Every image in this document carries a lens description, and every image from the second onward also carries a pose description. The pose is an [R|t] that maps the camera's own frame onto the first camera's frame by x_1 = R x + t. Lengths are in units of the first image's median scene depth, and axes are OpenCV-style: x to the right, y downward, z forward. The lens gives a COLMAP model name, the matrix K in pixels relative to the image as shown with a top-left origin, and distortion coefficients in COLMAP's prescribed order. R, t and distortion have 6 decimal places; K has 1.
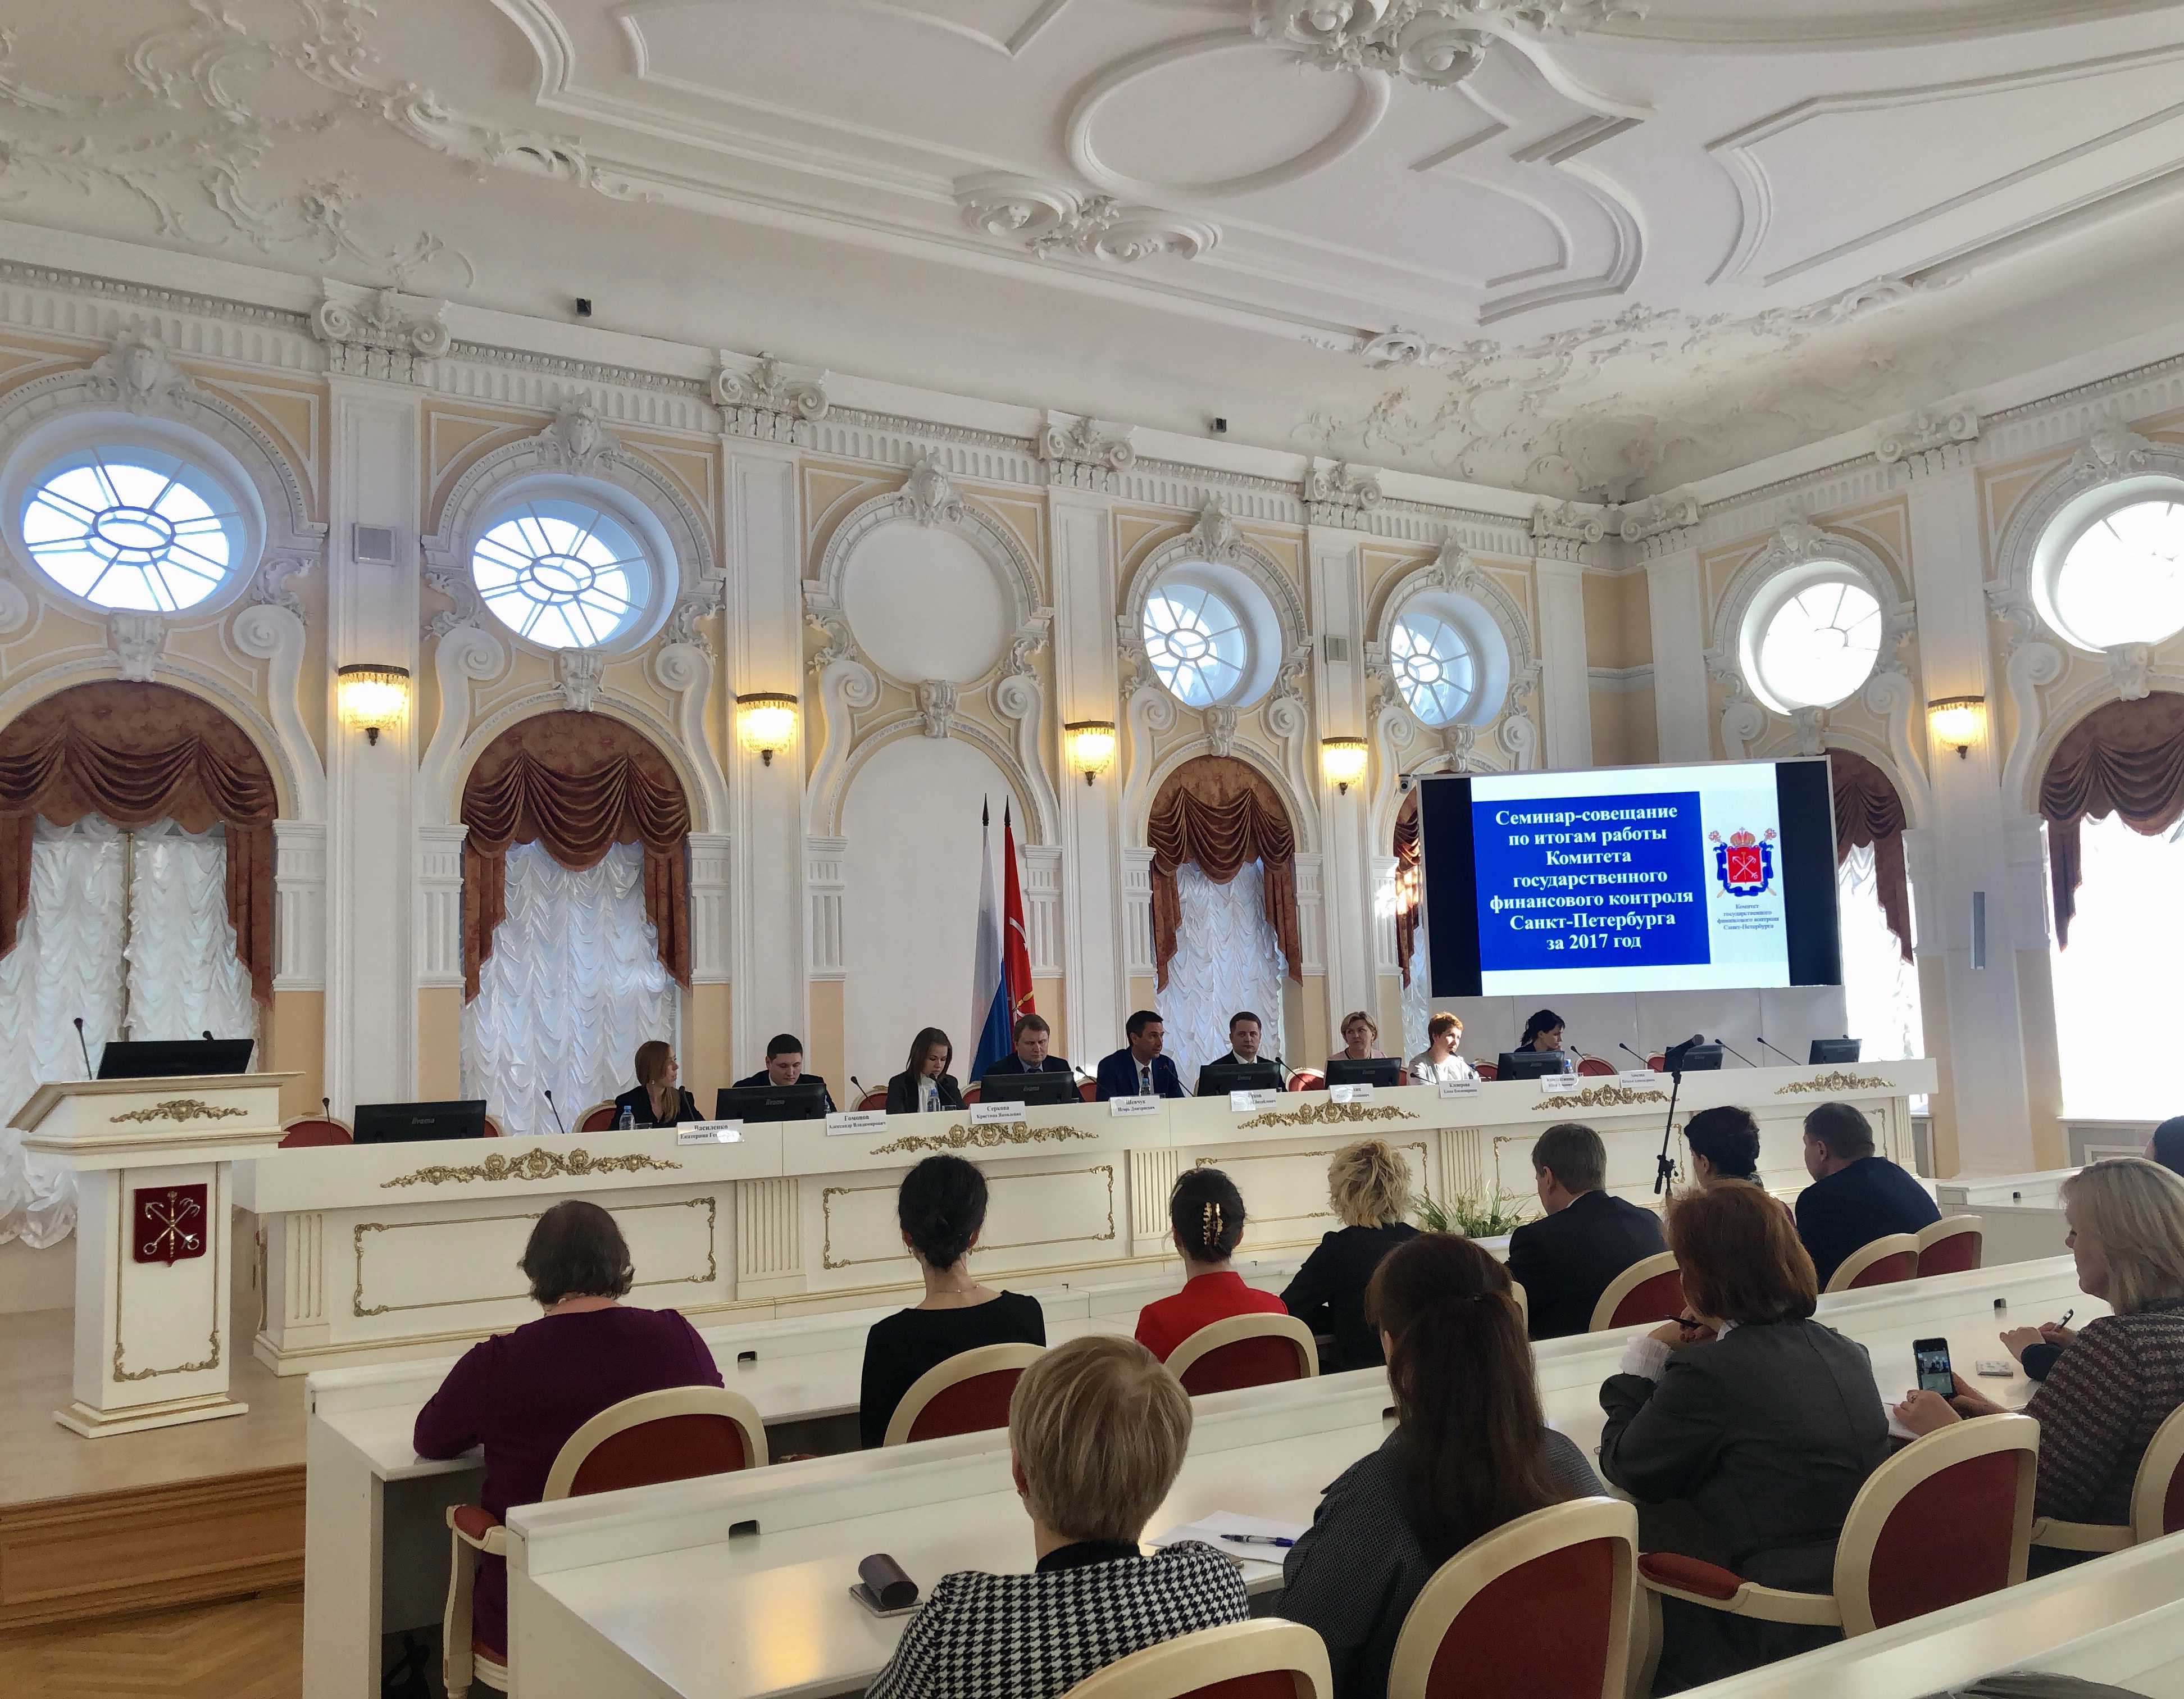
lens RADIAL K [[1871.1, 0, 1096.4], [0, 1871.1, 855.8], [0, 0, 1]] dist [-0.027584, 0.017552]
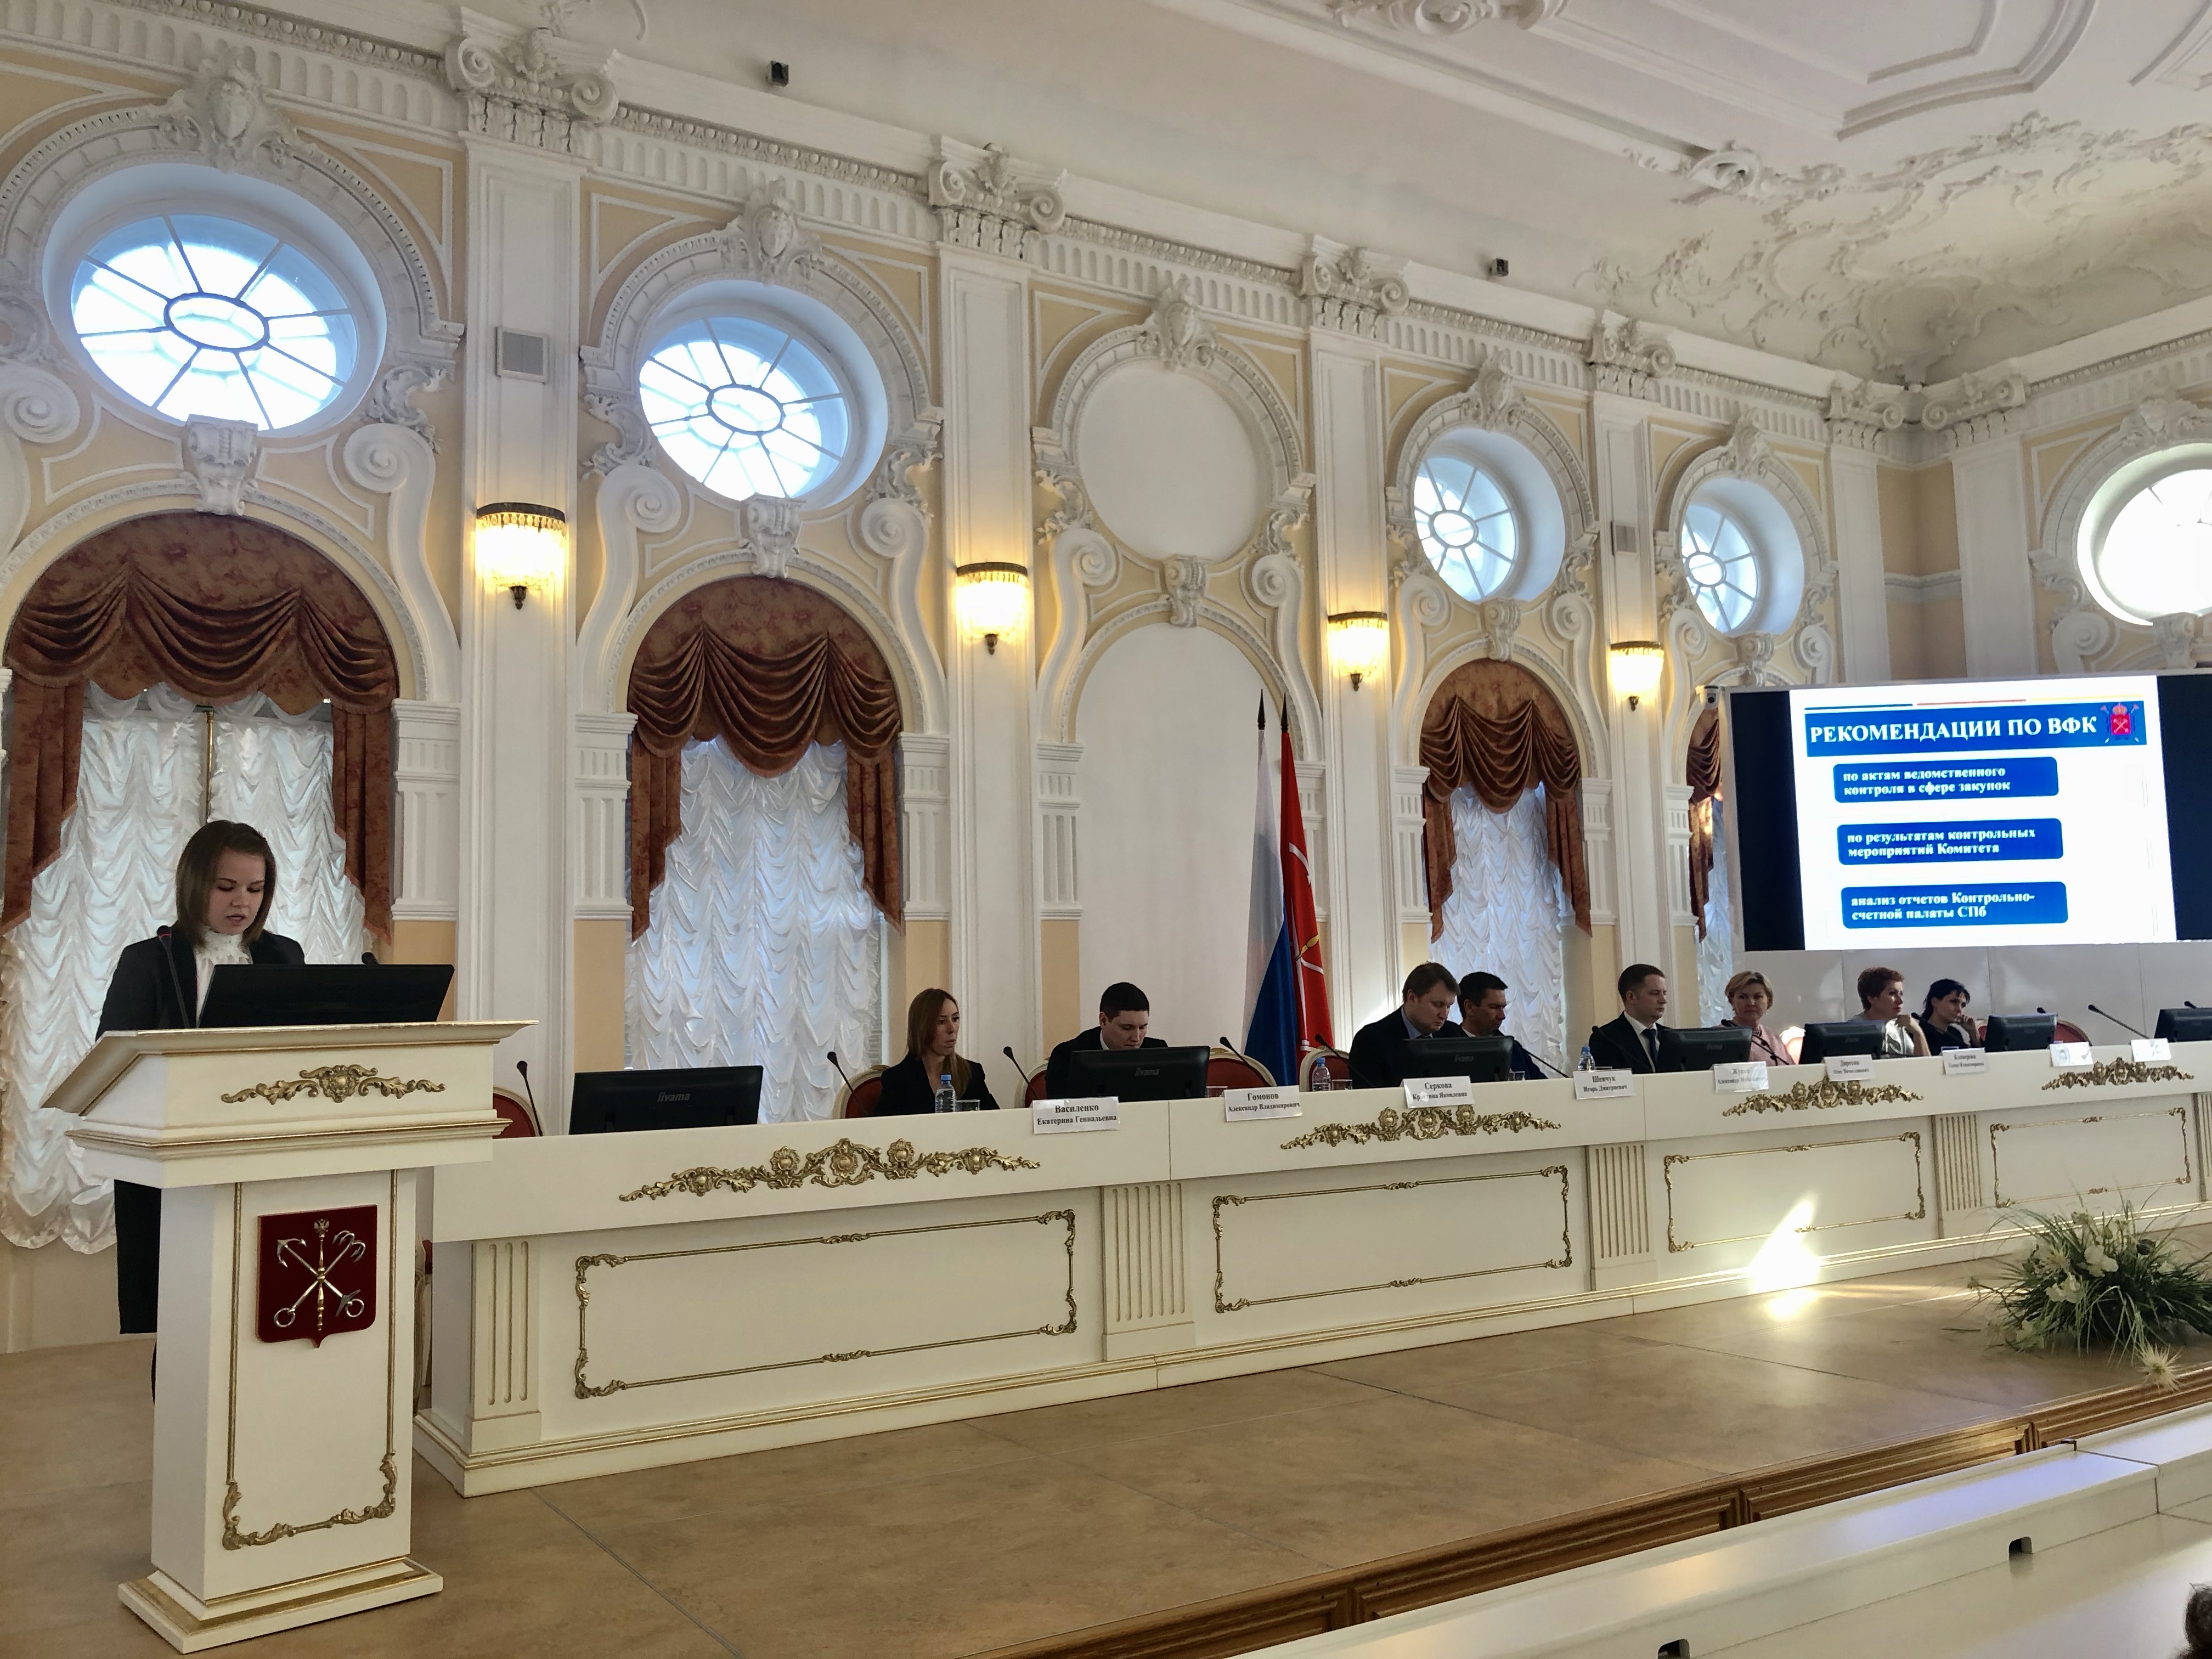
lens RADIAL K [[1829.1, 0, 1105.9], [0, 1829.1, 827.9], [0, 0, 1]] dist [-0.002907, -0.009750]
pose [[0.999921, 0.012239, 0.002711, -0.131077], [-0.012248, 0.999920, 0.003181, 0.025100], [-0.002672, -0.003214, 0.999991, 0.211847]]
